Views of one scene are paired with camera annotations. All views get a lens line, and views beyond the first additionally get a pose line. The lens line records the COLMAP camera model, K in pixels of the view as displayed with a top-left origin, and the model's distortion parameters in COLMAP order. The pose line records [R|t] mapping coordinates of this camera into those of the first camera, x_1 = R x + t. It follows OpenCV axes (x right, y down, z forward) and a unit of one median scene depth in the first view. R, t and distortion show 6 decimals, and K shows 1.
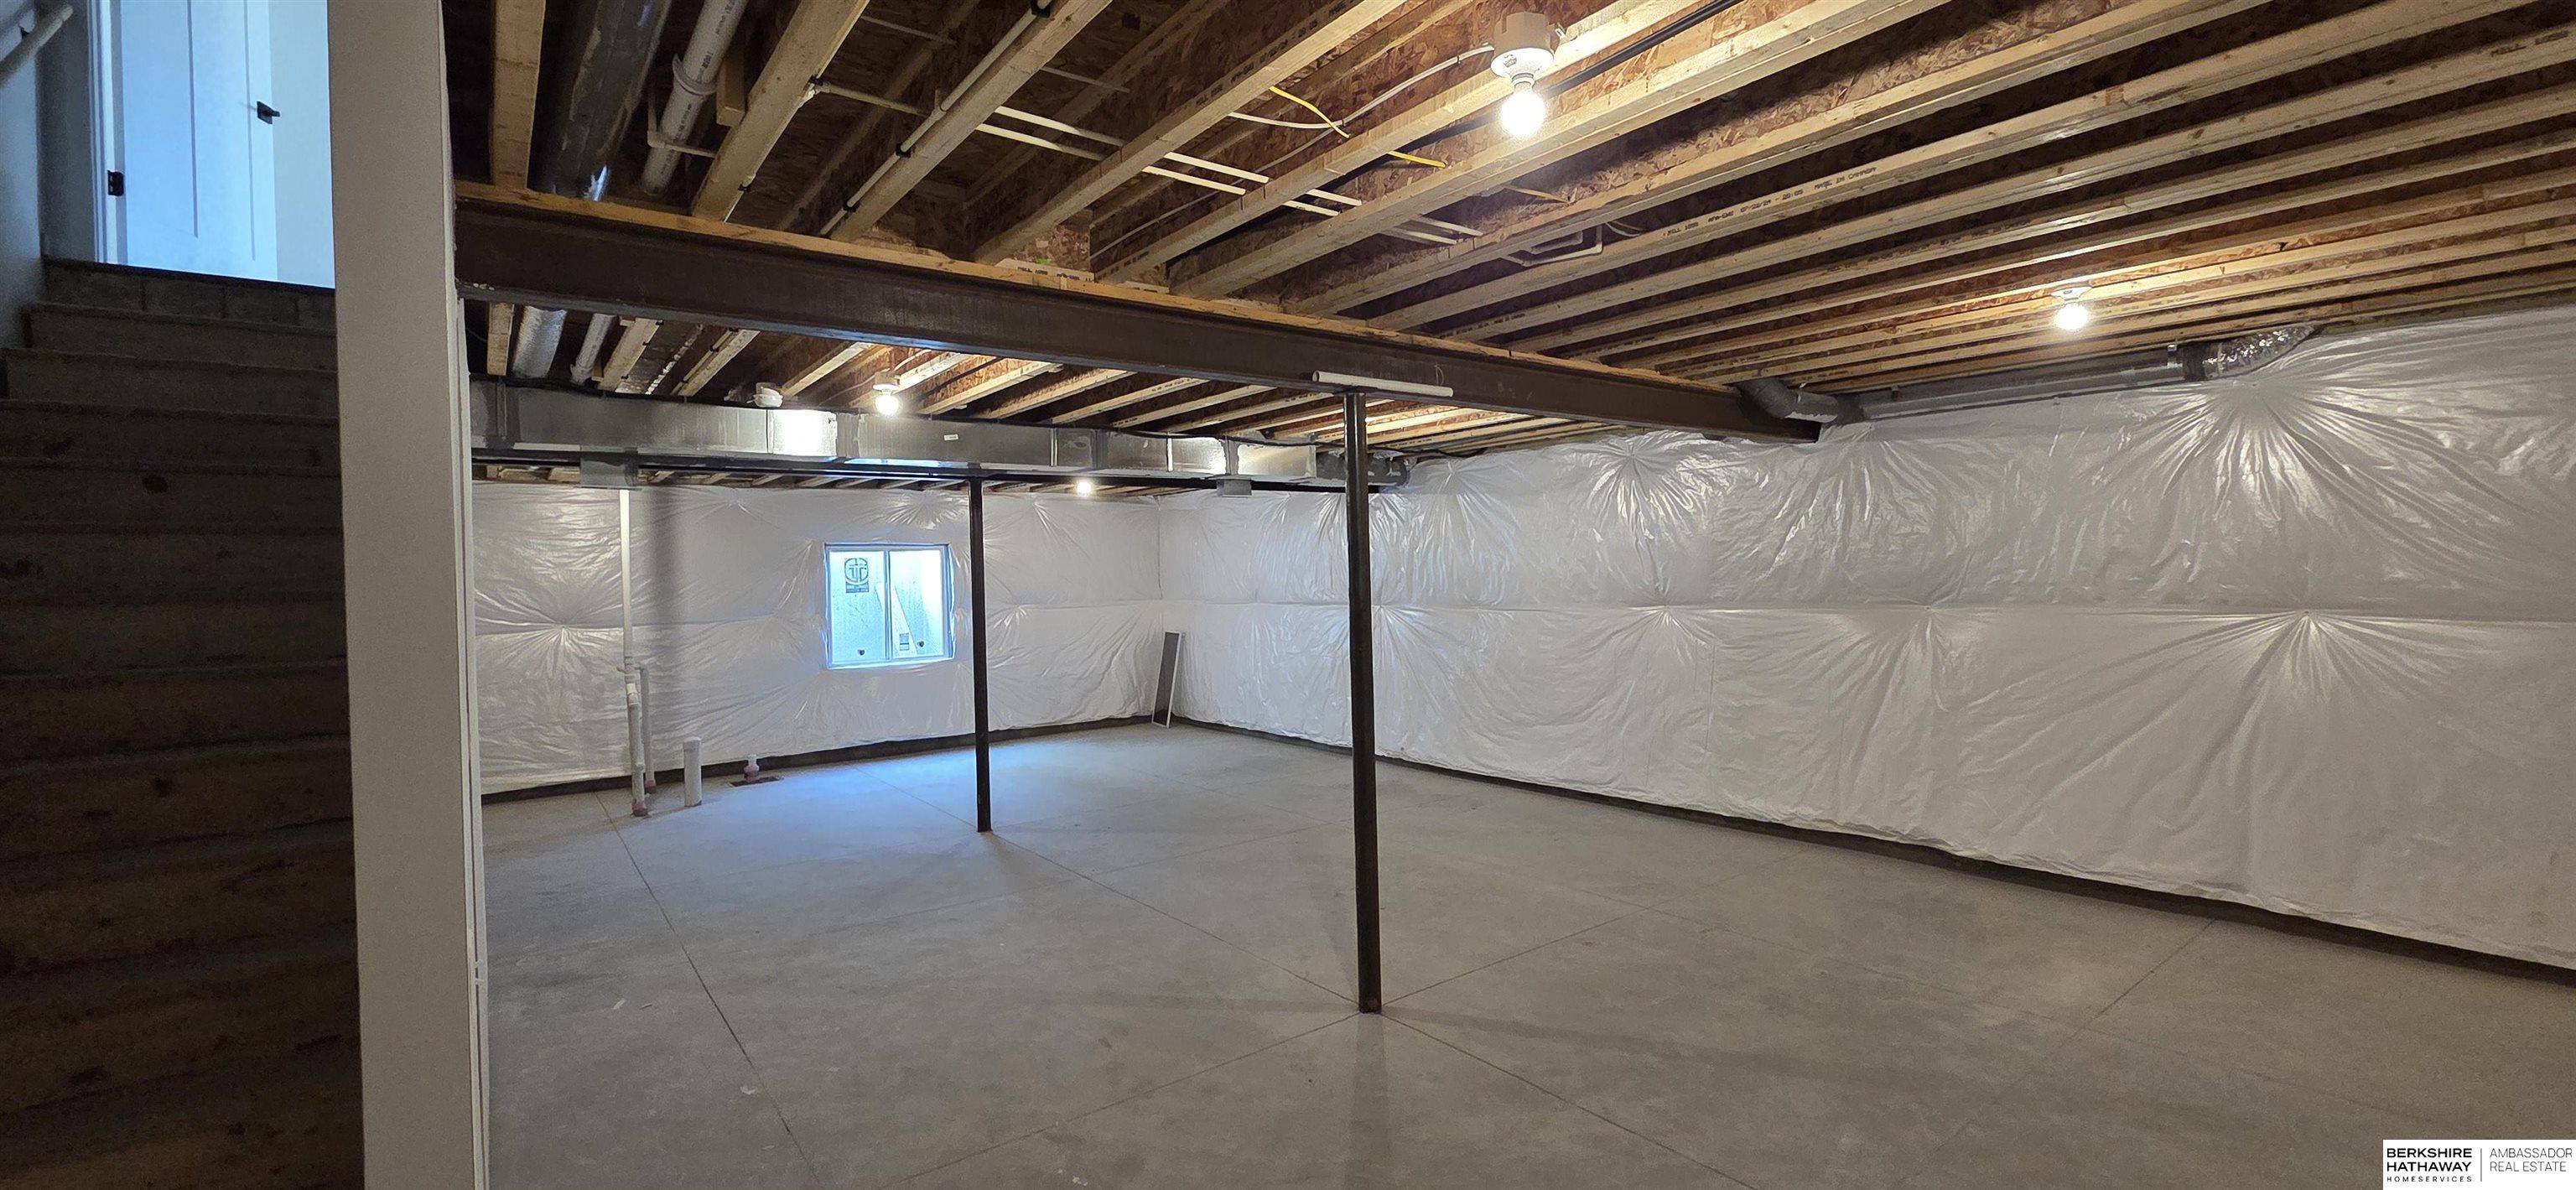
lens RADIAL K [[1056.8, 0, 1291.7], [0, 1056.8, 579.3], [0, 0, 1]] dist [0.003358, -0.000969]
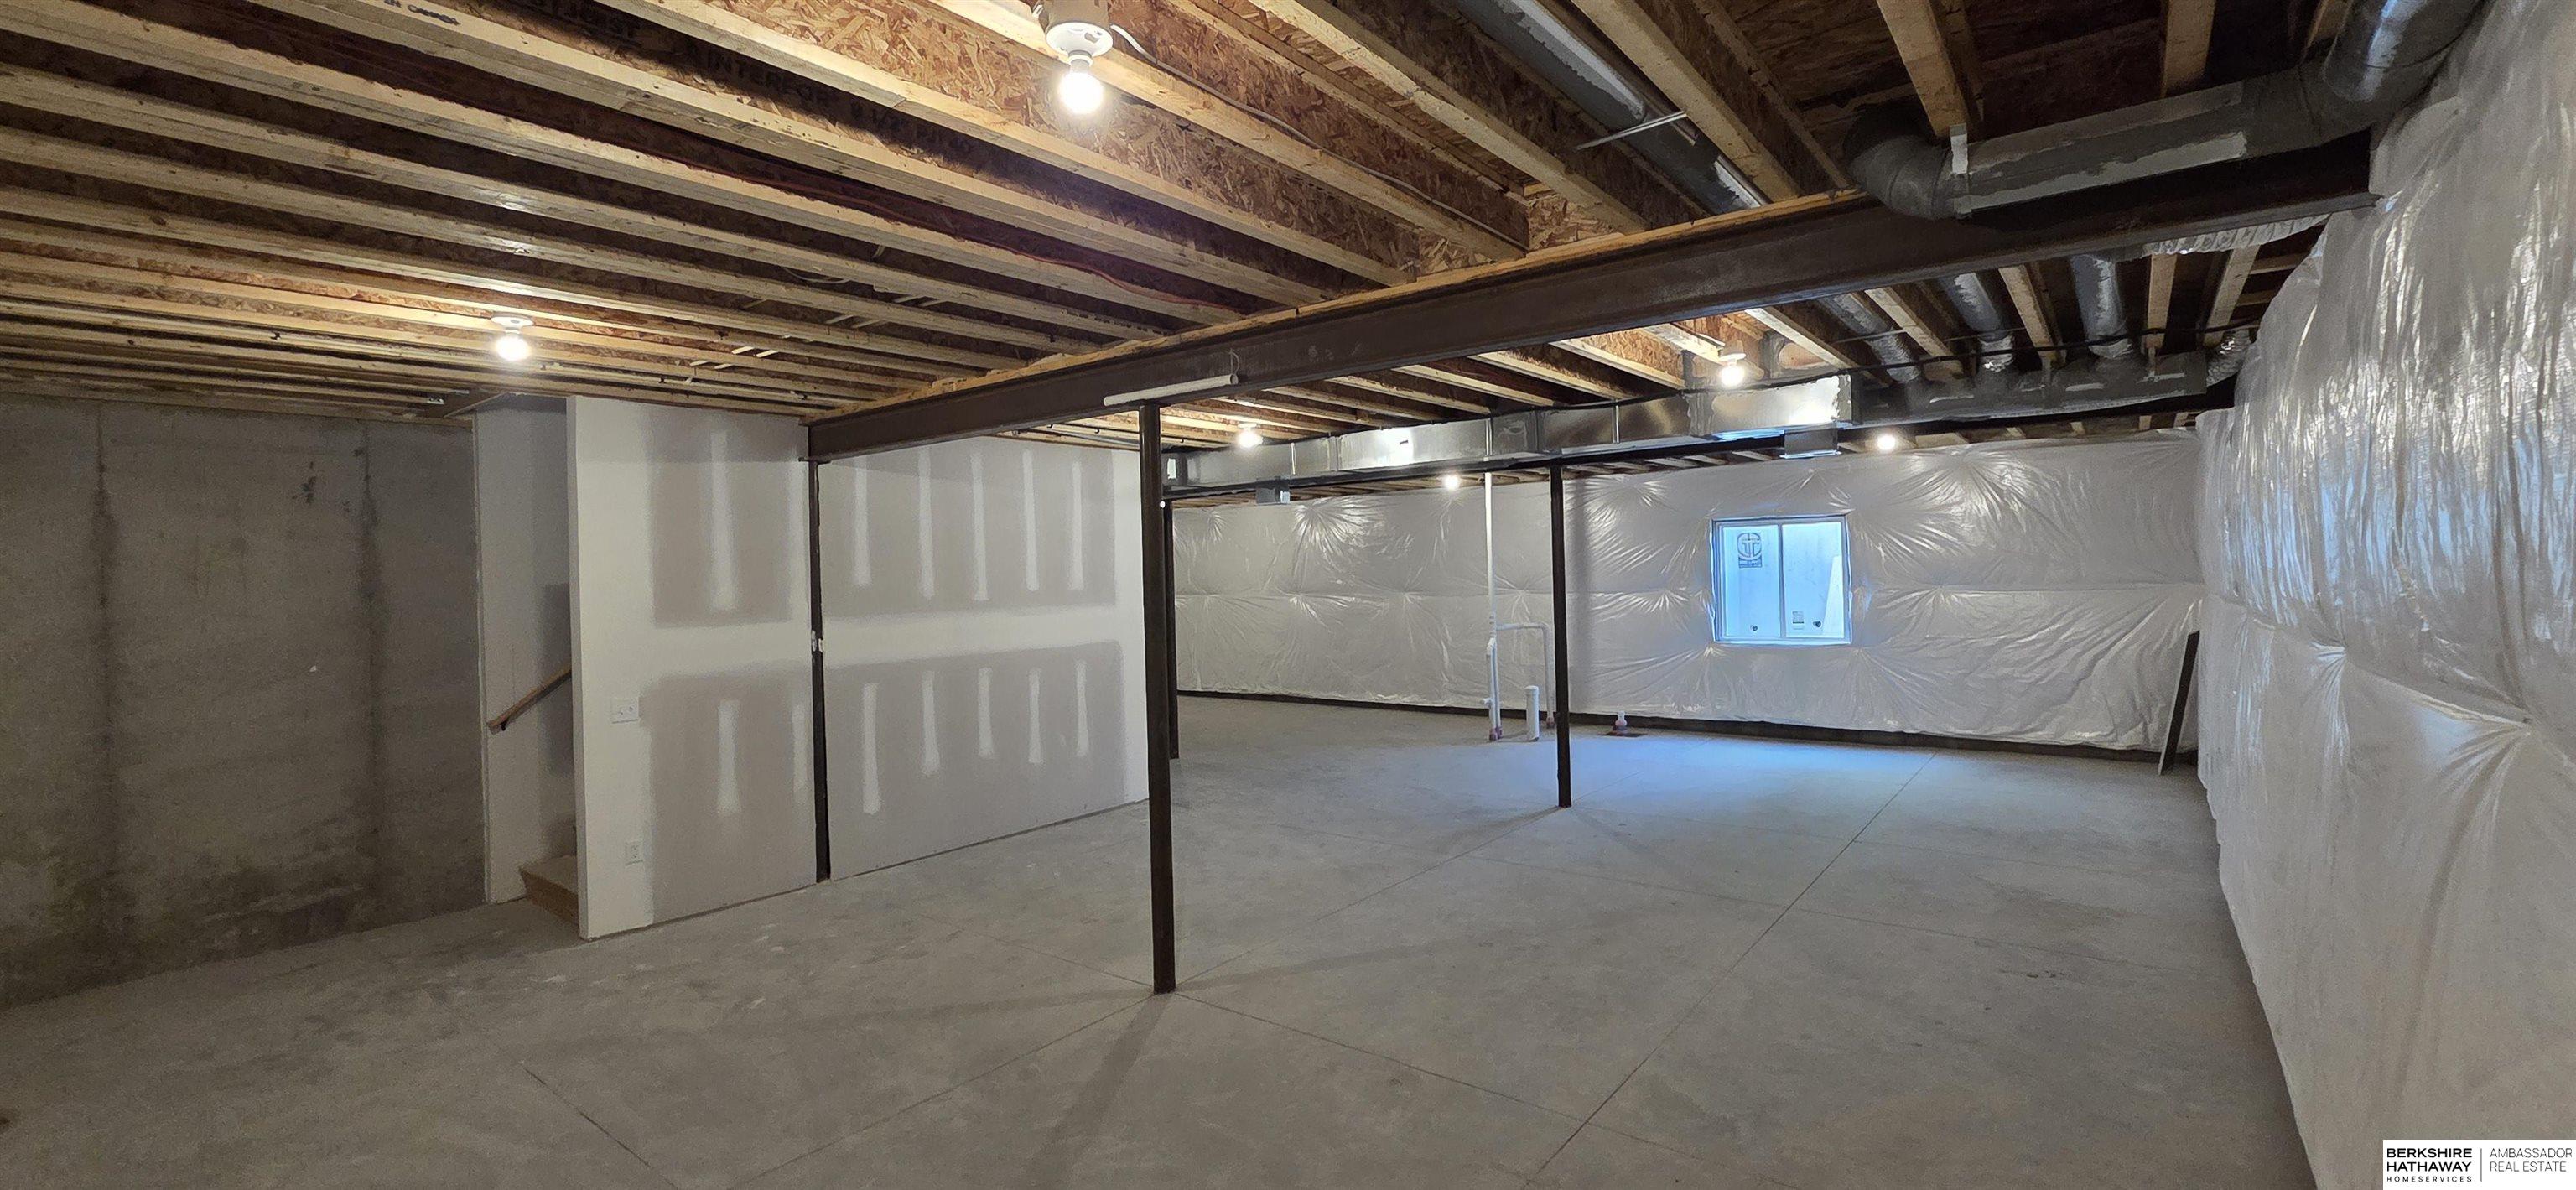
lens RADIAL K [[1056.8, 0, 1303.5], [0, 1056.8, 618.6], [0, 0, 1]] dist [0.003358, -0.000969]
pose [[0.249955, 0.061574, -0.966298, 0.635467], [0.017709, 0.997518, 0.068144, -0.020577], [0.968095, -0.034145, 0.248244, 0.504843]]
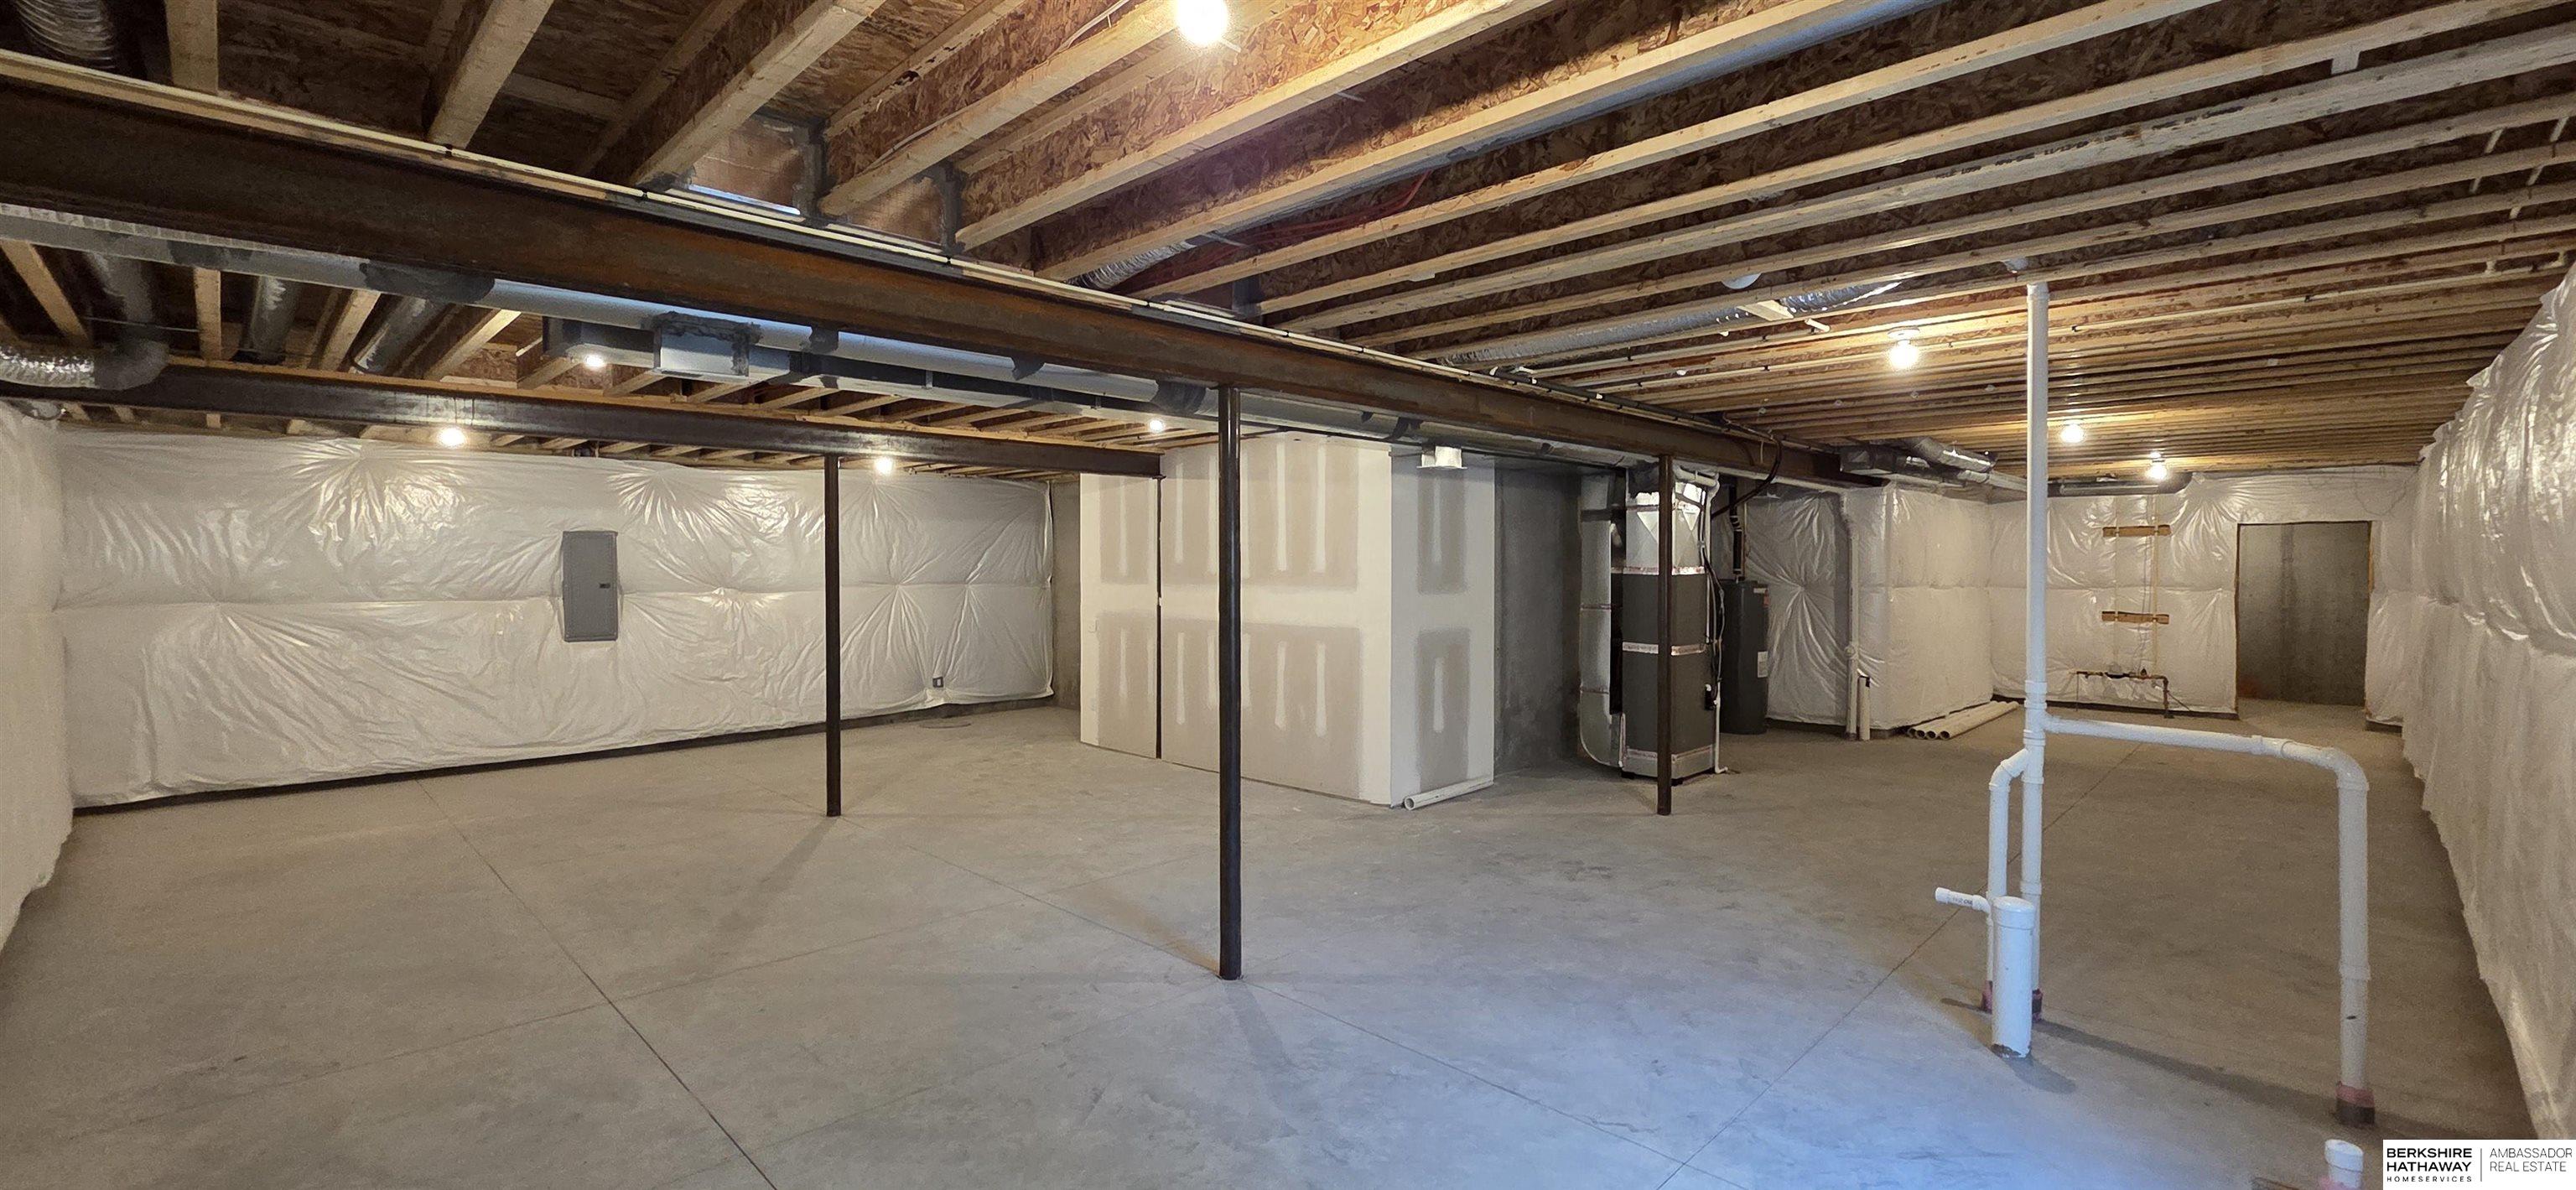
lens RADIAL K [[1056.8, 0, 1289.7], [0, 1056.8, 576.6], [0, 0, 1]] dist [0.003358, -0.000969]
pose [[-0.990743, 0.029908, -0.132417, -0.252010], [0.027655, 0.999440, 0.018822, 0.001135], [0.132906, 0.014985, -0.991015, 1.598035]]
